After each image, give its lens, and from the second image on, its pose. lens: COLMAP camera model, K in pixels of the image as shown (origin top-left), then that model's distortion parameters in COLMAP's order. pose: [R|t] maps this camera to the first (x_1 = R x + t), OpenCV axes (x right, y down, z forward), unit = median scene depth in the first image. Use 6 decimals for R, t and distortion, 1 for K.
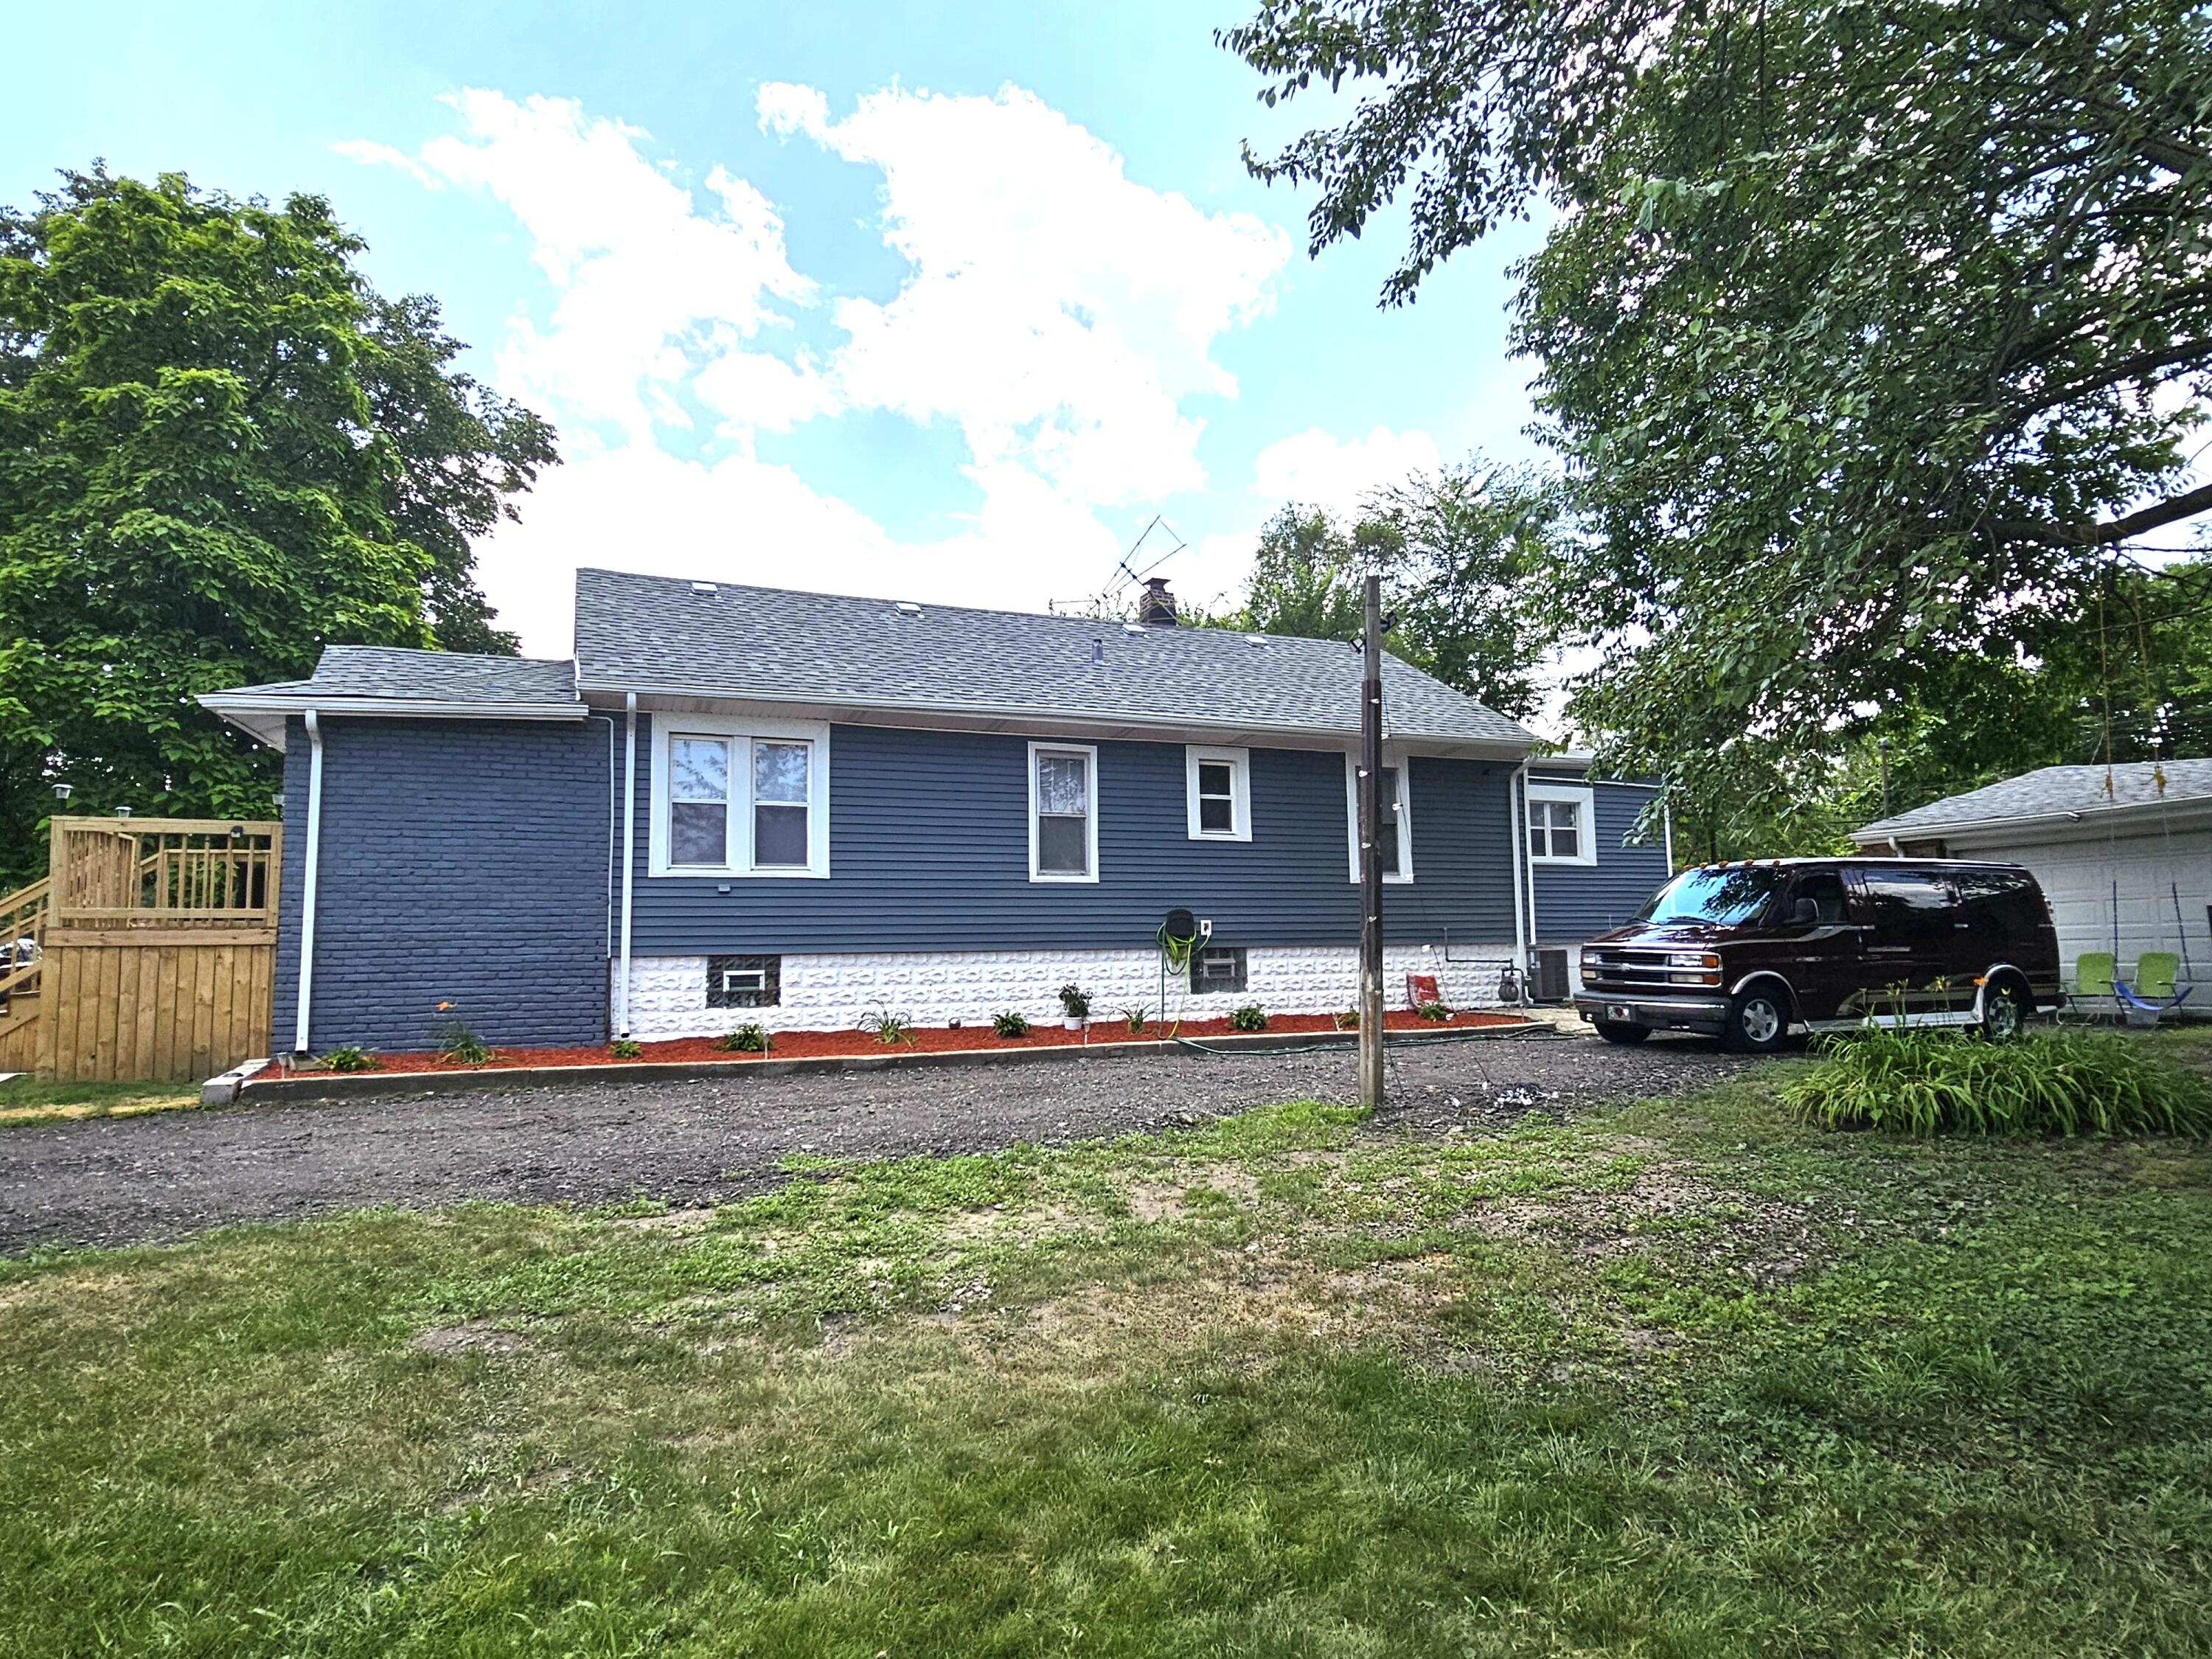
lens RADIAL K [[1268.8, 0, 1106.0], [0, 1268.8, 829.5], [0, 0, 1]] dist [-0.002156, -0.000473]
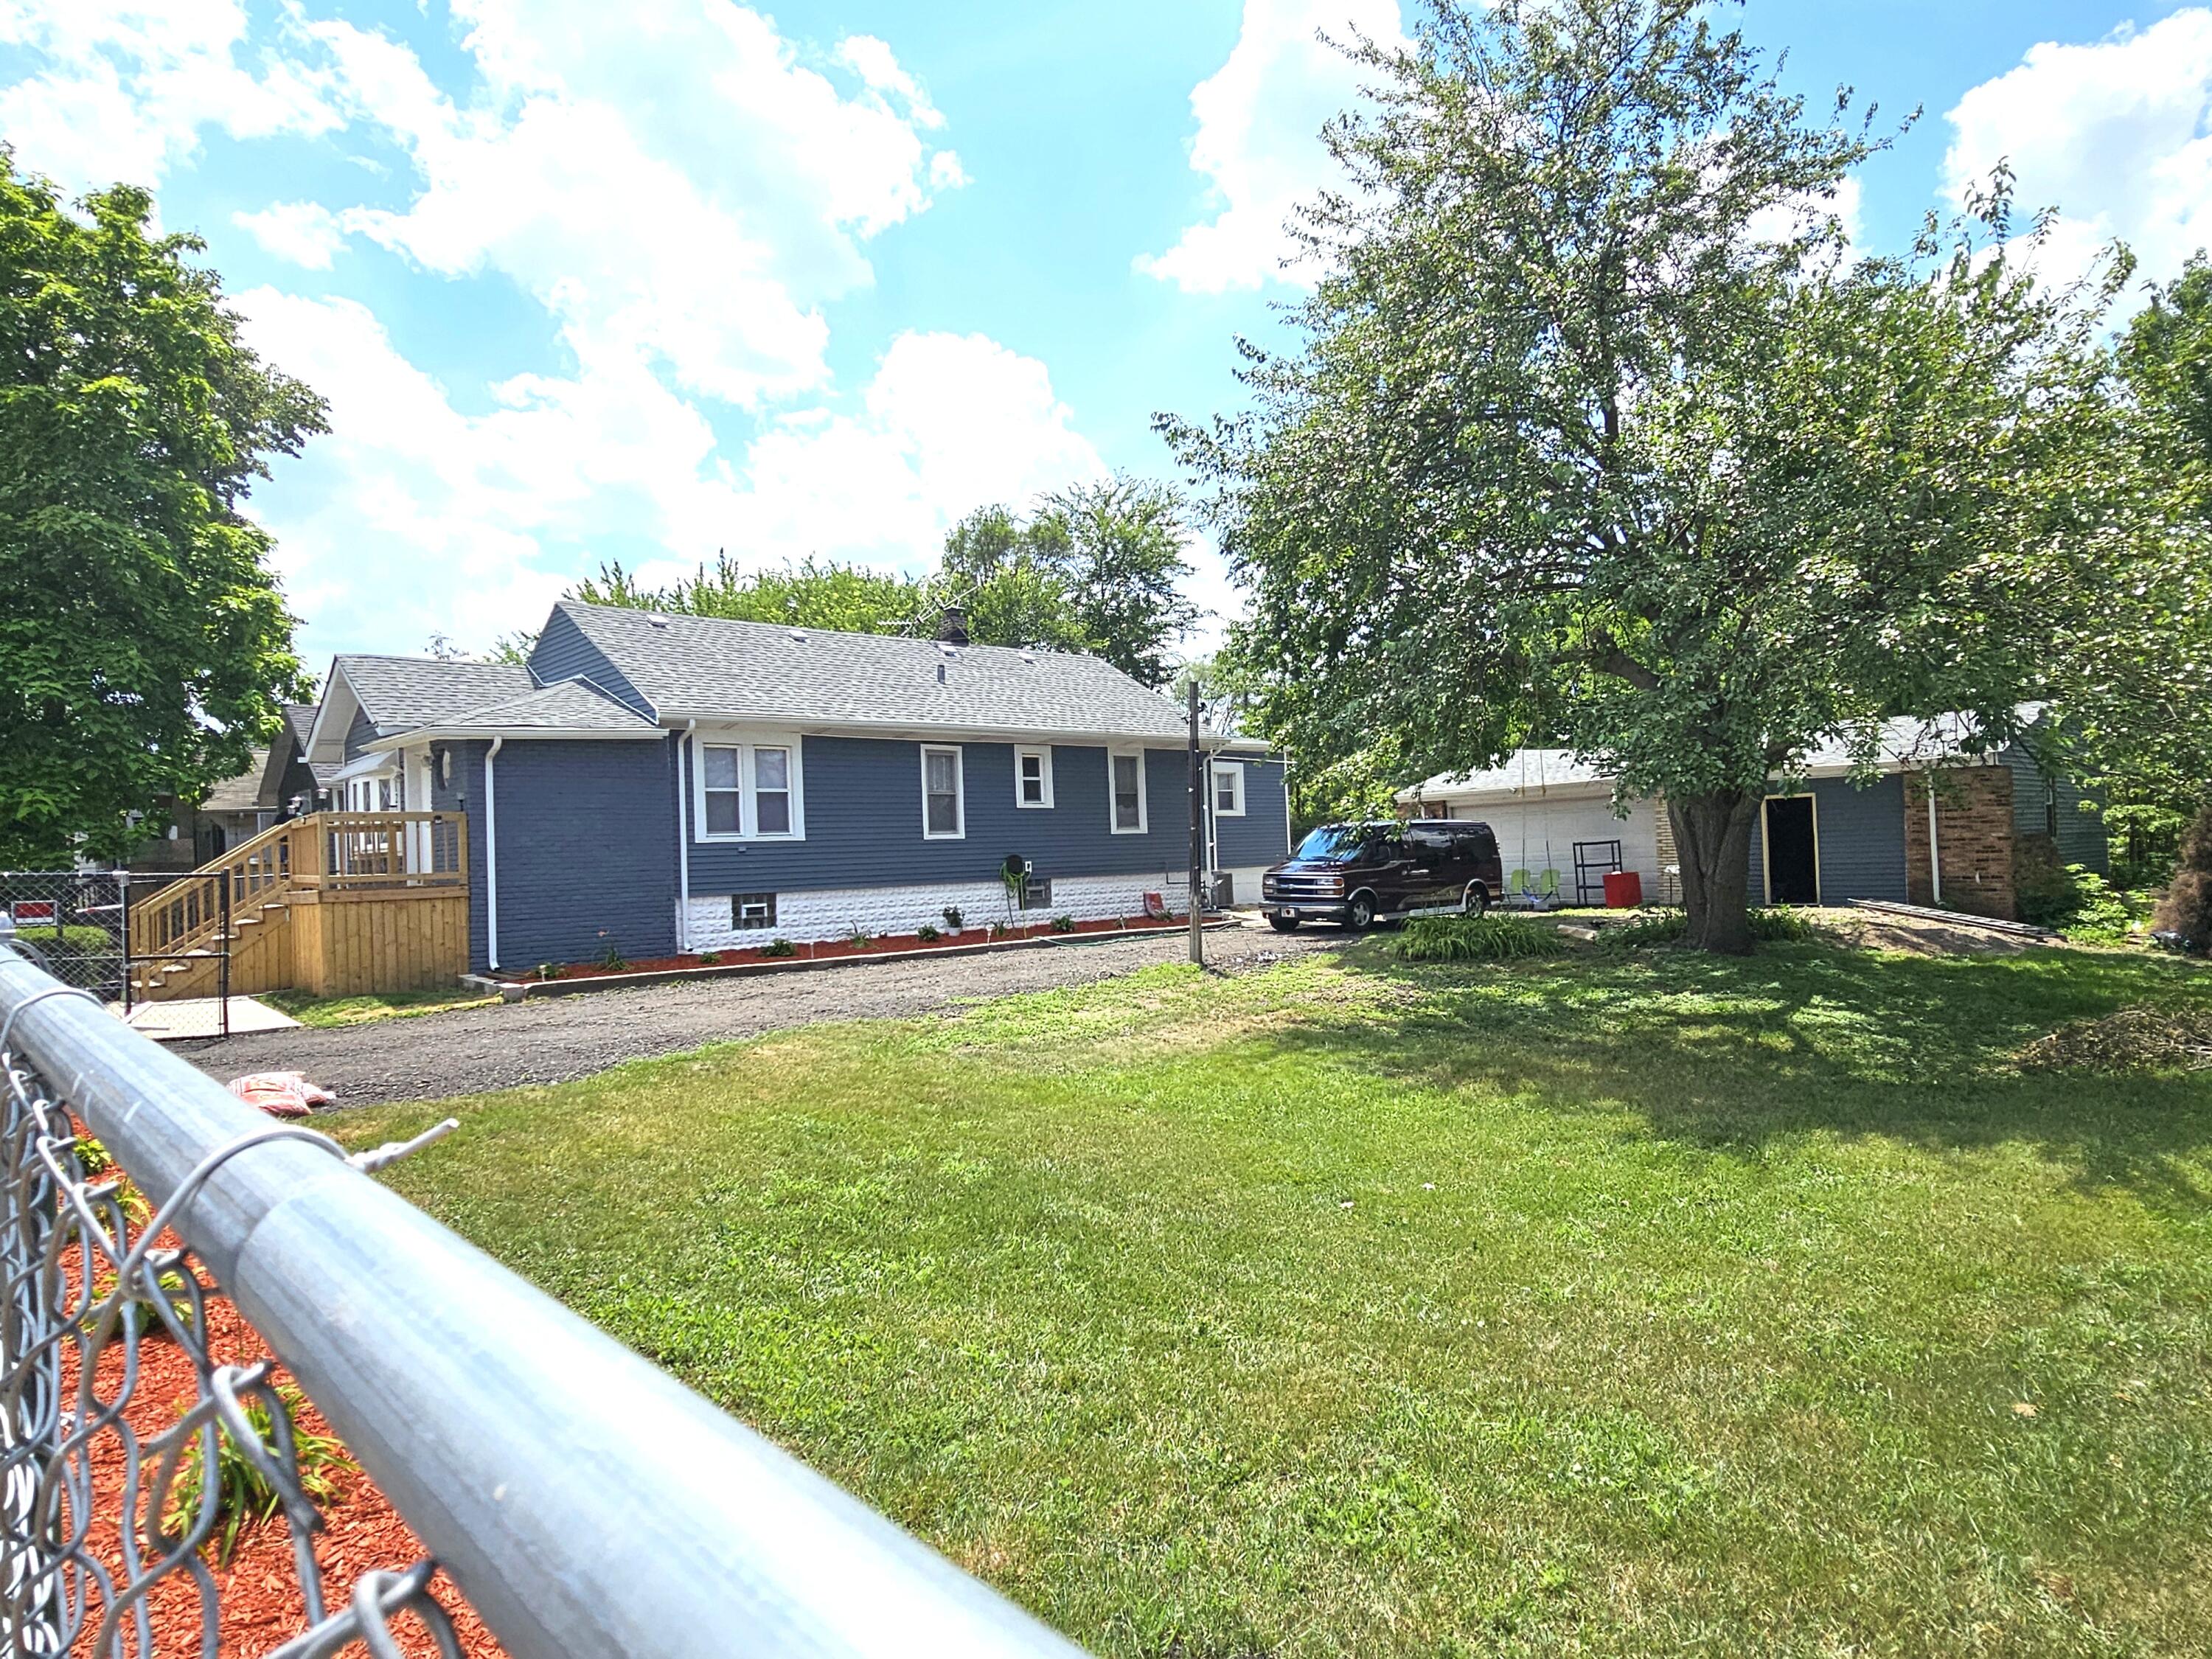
lens RADIAL K [[1268.8, 0, 1106.0], [0, 1268.8, 829.5], [0, 0, 1]] dist [-0.002156, -0.000473]
pose [[0.944552, -0.011795, 0.328149, -0.347532], [-0.010464, 0.997766, 0.065983, -0.070783], [-0.328194, -0.065758, 0.942319, -0.478069]]
